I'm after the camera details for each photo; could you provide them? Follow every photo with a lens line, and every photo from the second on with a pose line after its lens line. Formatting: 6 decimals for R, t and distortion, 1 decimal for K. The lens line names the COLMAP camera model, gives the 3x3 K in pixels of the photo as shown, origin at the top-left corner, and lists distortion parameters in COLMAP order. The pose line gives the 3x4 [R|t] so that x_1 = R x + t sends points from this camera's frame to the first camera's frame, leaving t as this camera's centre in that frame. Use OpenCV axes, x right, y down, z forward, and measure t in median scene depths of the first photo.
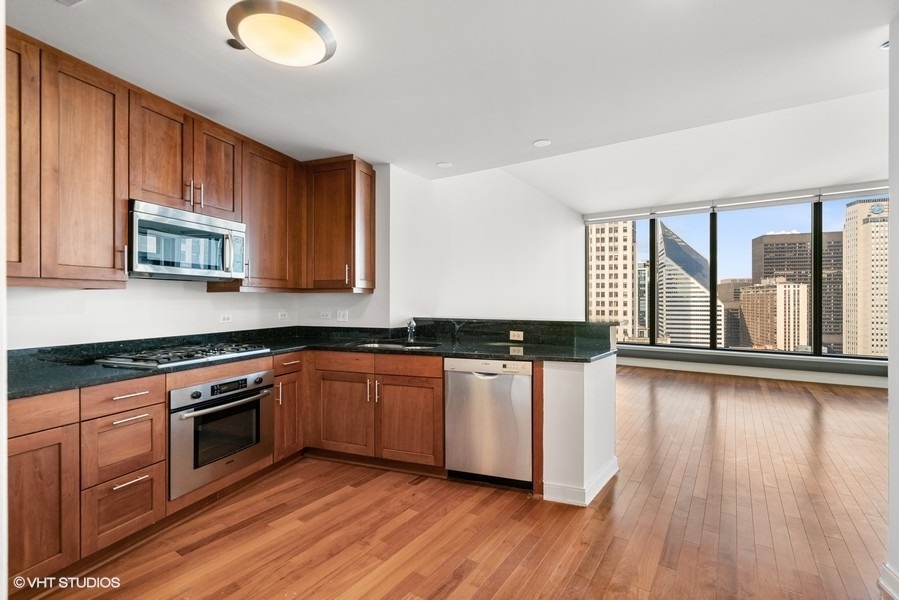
lens RADIAL K [[416.2, 0, 448.1], [0, 416.2, 301.6], [0, 0, 1]] dist [0.000470, 0.002524]
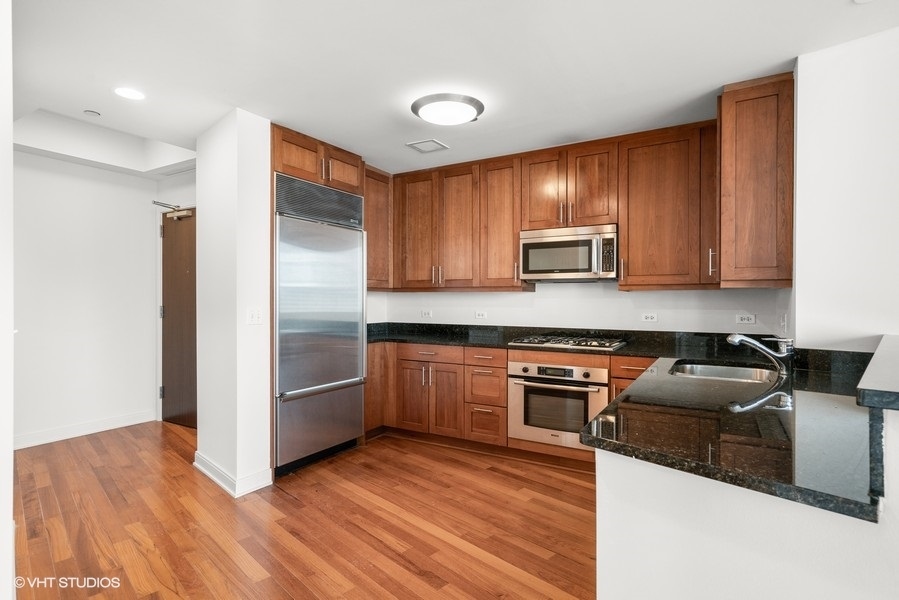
lens RADIAL K [[467.9, 0, 449.1], [0, 467.9, 298.0], [0, 0, 1]] dist [0.004879, 0.000298]
pose [[-0.175528, 0.006292, -0.984454, 0.927720], [-0.005307, 0.999959, 0.007337, -0.016441], [0.984460, 0.006512, -0.175487, 1.031215]]
